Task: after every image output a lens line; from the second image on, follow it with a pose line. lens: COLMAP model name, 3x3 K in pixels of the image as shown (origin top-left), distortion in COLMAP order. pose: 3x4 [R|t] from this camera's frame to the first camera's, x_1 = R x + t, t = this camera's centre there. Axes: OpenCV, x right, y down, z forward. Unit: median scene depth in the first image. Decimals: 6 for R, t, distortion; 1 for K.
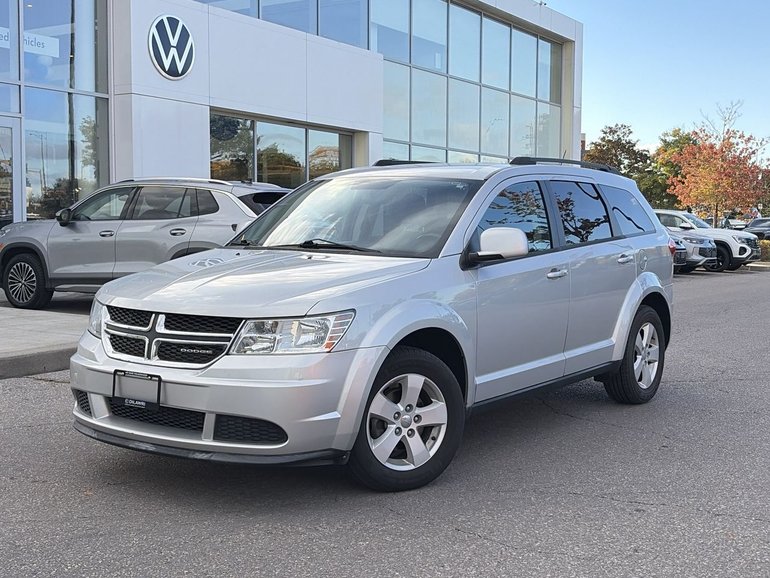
lens RADIAL K [[1013.8, 0, 380.8], [0, 1013.8, 290.7], [0, 0, 1]] dist [0.112216, 0.000000]
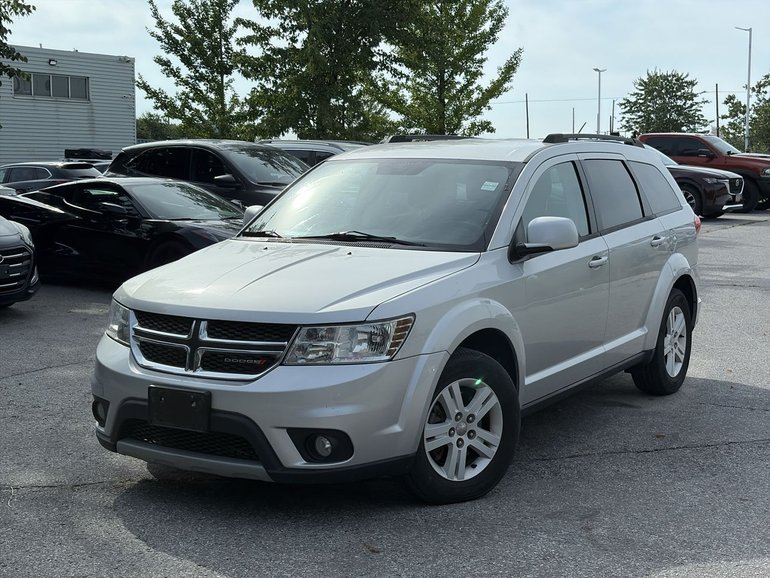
lens RADIAL K [[1146.7, 0, 385.1], [0, 1146.7, 283.3], [0, 0, 1]] dist [0.114008, 0.000000]
pose [[0.997410, -0.015329, 0.070275, -0.124141], [0.013281, 0.999476, 0.029522, -0.039718], [-0.070691, -0.028512, 0.997091, -0.051674]]
